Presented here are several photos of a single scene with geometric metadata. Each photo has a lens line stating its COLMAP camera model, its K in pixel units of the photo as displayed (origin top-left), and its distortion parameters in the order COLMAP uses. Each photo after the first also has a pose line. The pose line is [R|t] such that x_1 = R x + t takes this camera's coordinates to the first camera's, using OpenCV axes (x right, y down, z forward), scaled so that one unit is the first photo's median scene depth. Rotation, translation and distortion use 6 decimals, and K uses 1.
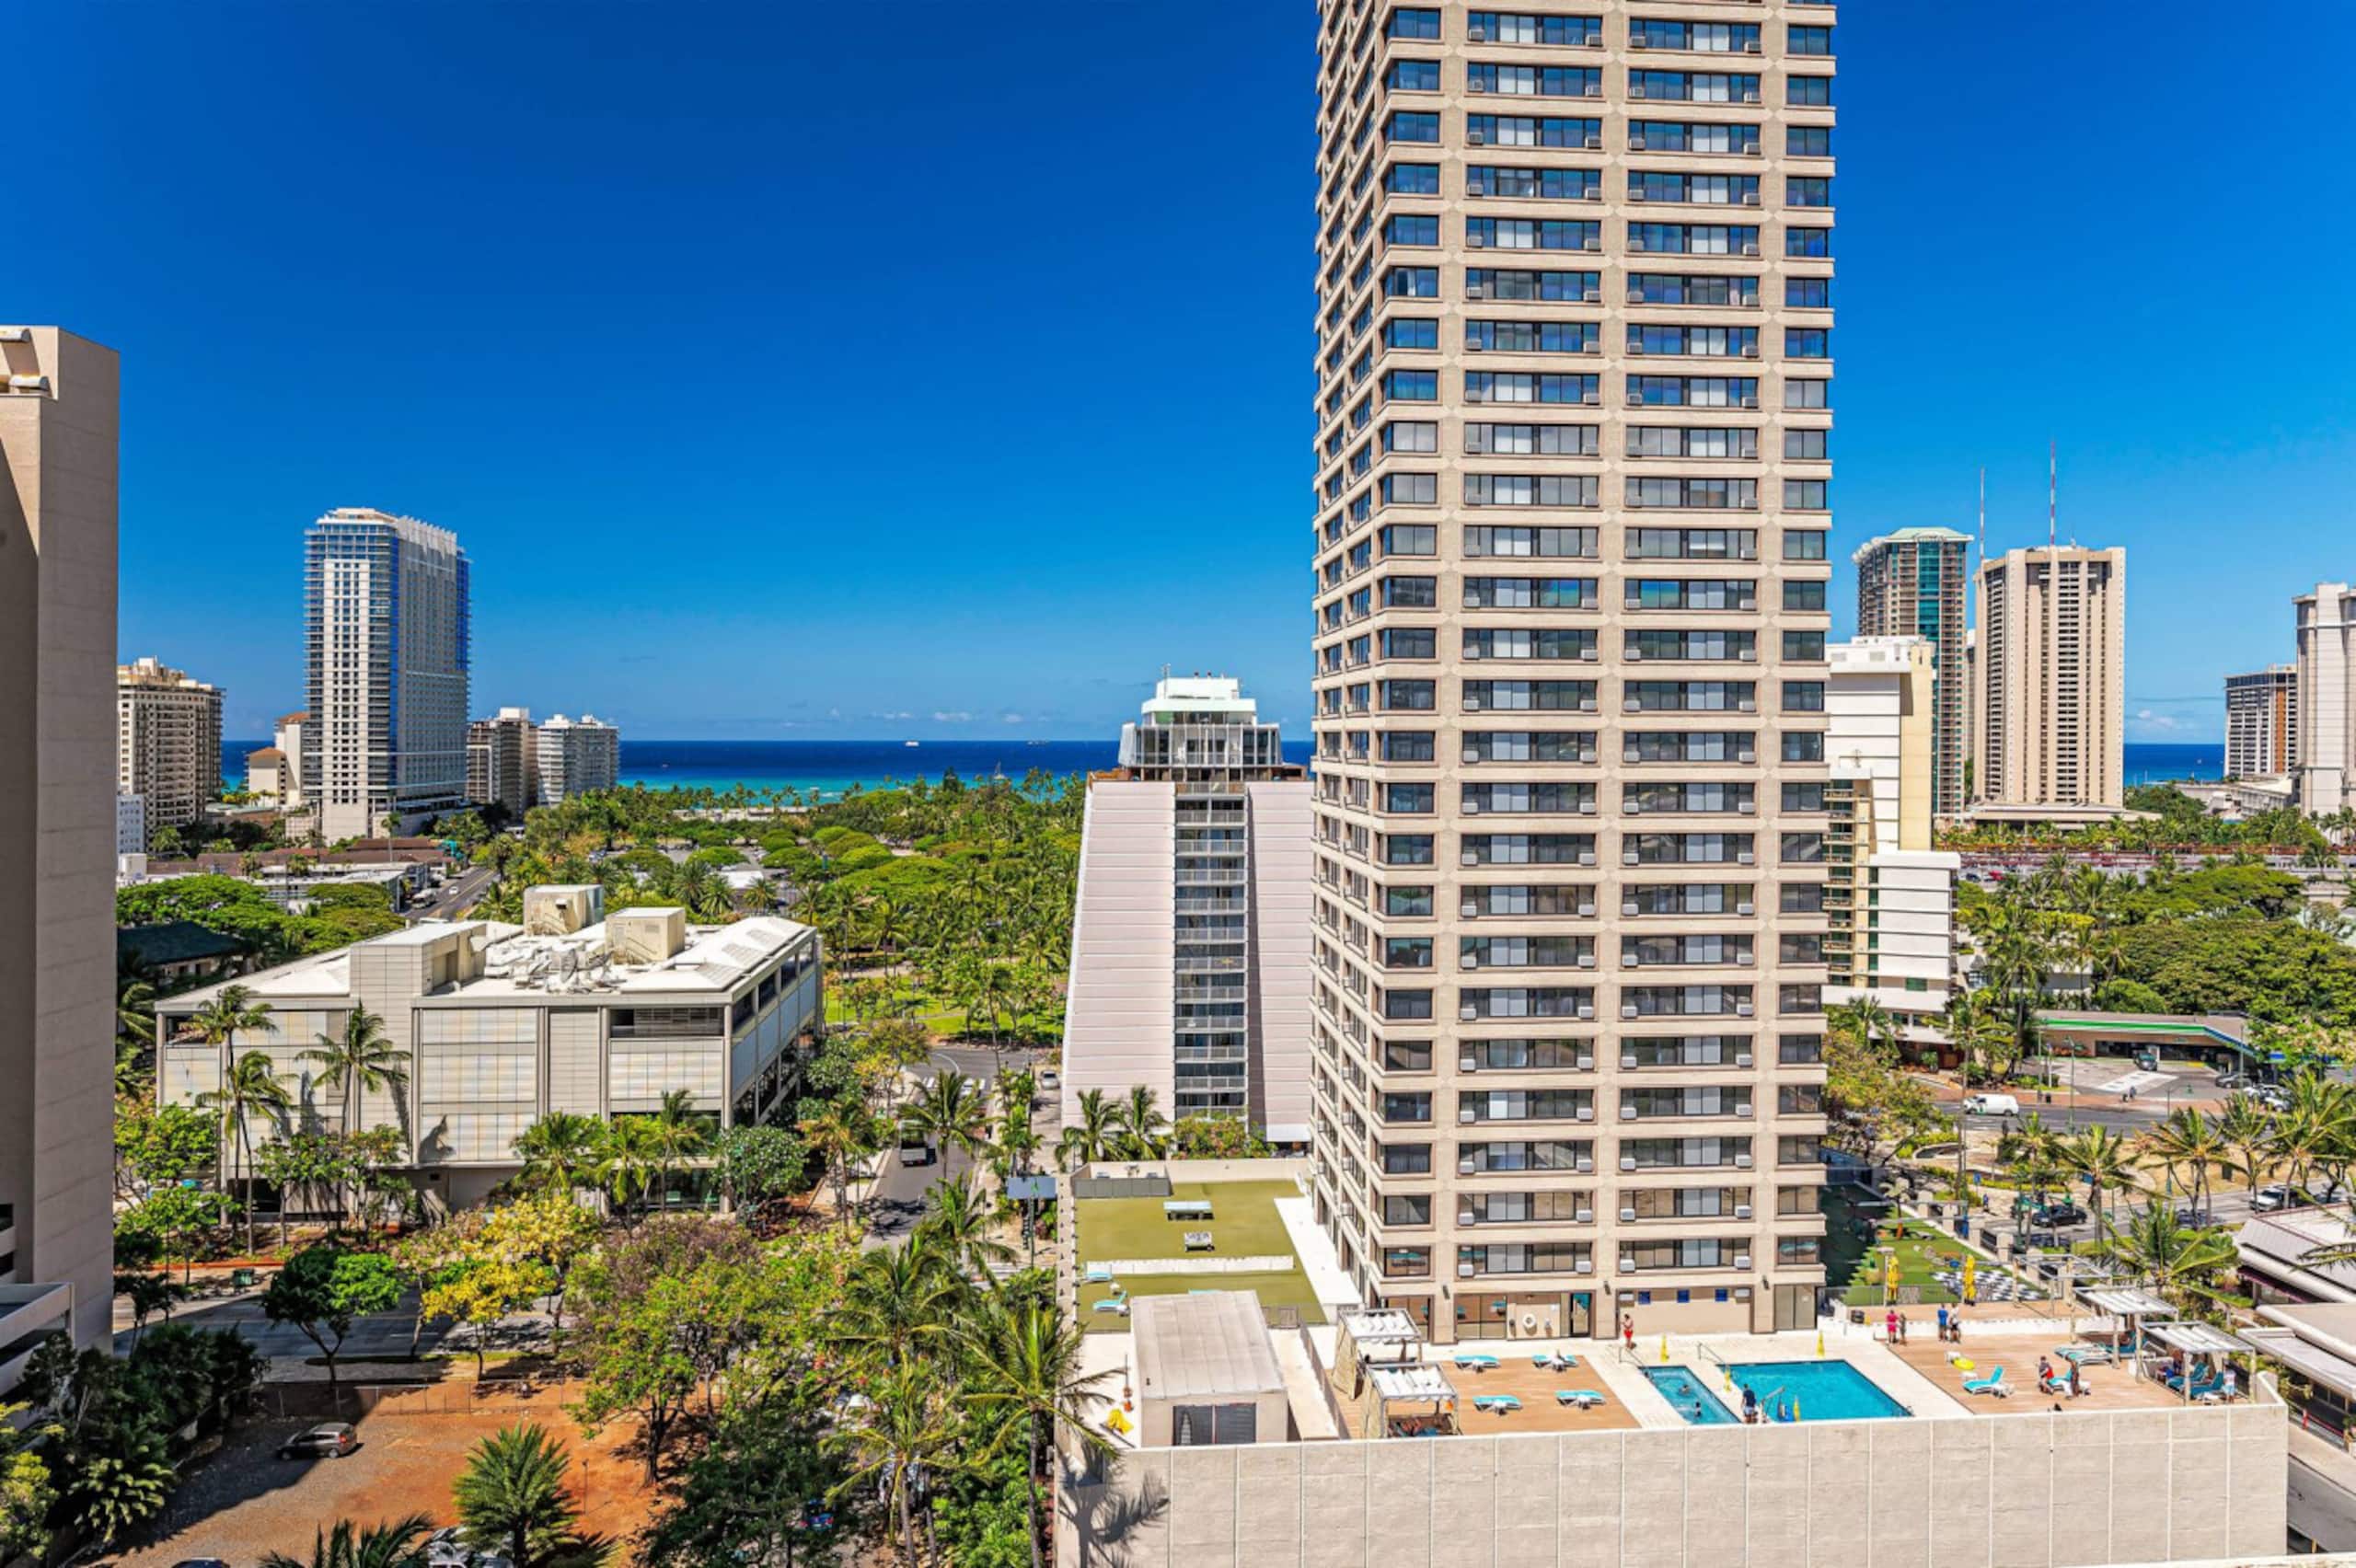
lens RADIAL K [[1228.8, 0, 1175.2], [0, 1228.8, 745.1], [0, 0, 1]] dist [-0.003503, 0.000228]
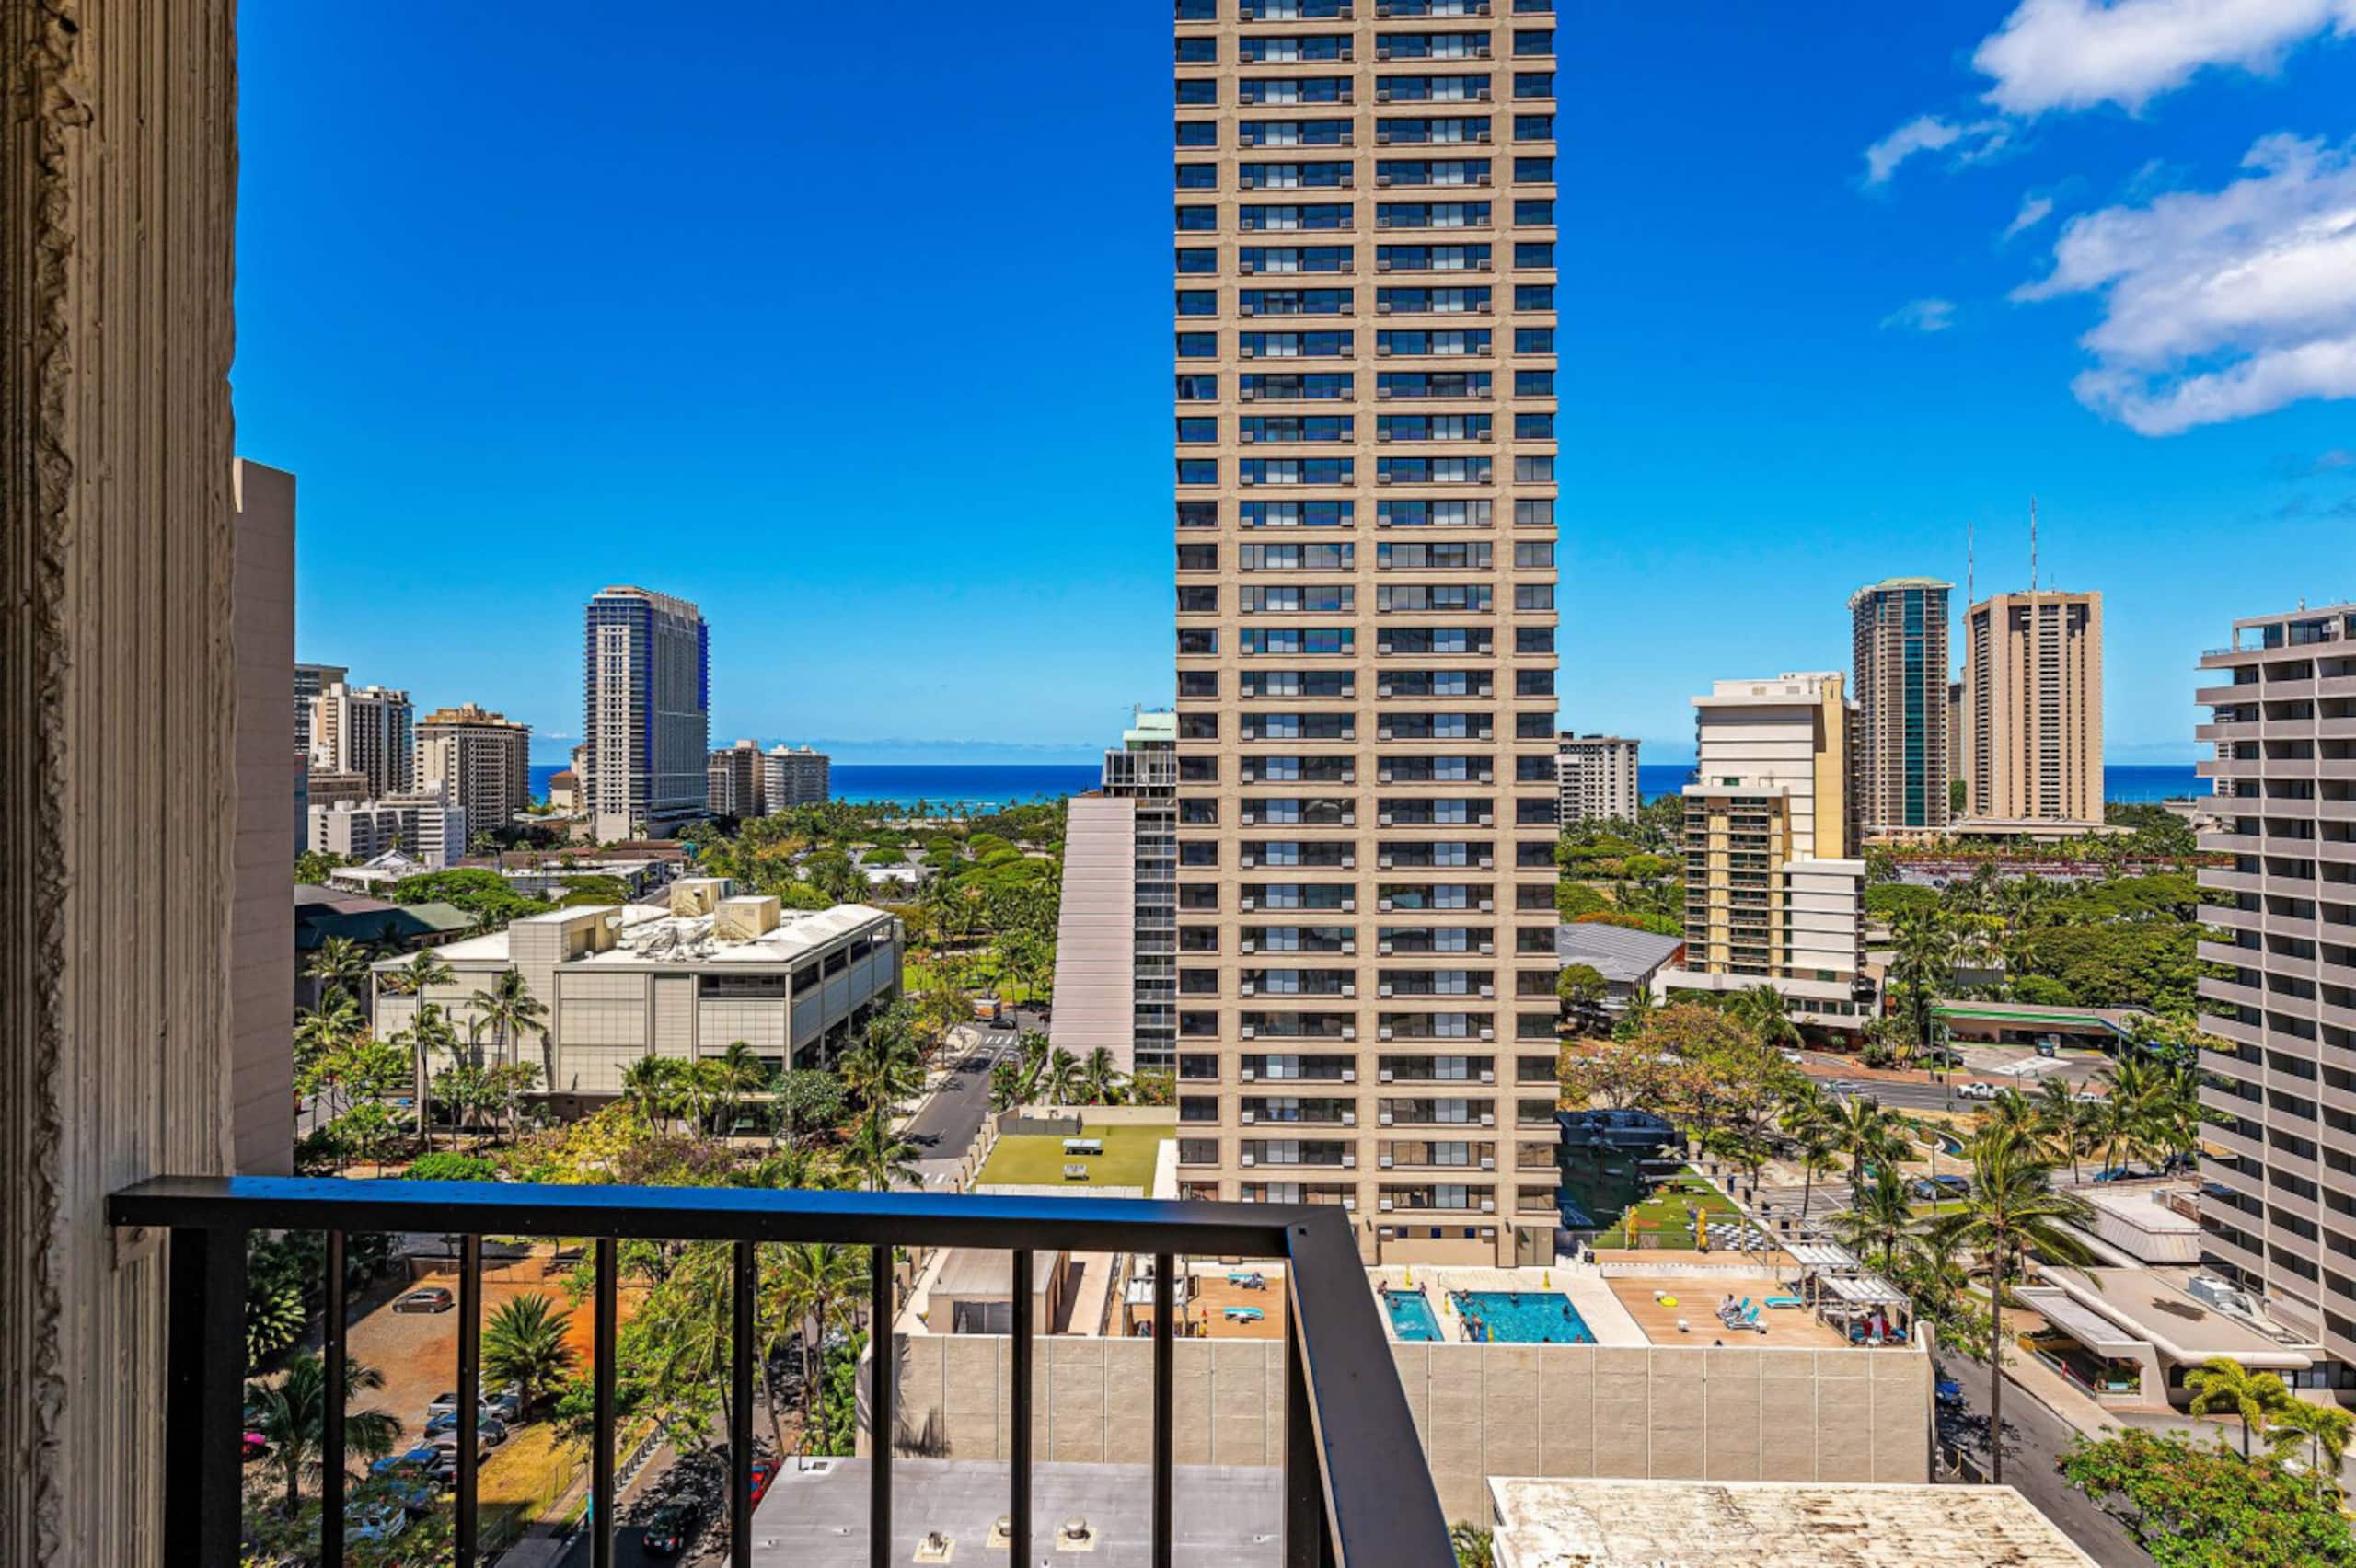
lens RADIAL K [[1009.3, 0, 1176.2], [0, 1009.3, 760.1], [0, 0, 1]] dist [-0.003757, 0.000704]
pose [[0.995208, -0.001857, -0.097761, 0.142661], [0.001083, 0.999968, -0.007970, 0.000108], [0.097773, 0.007826, 0.995178, 0.002121]]
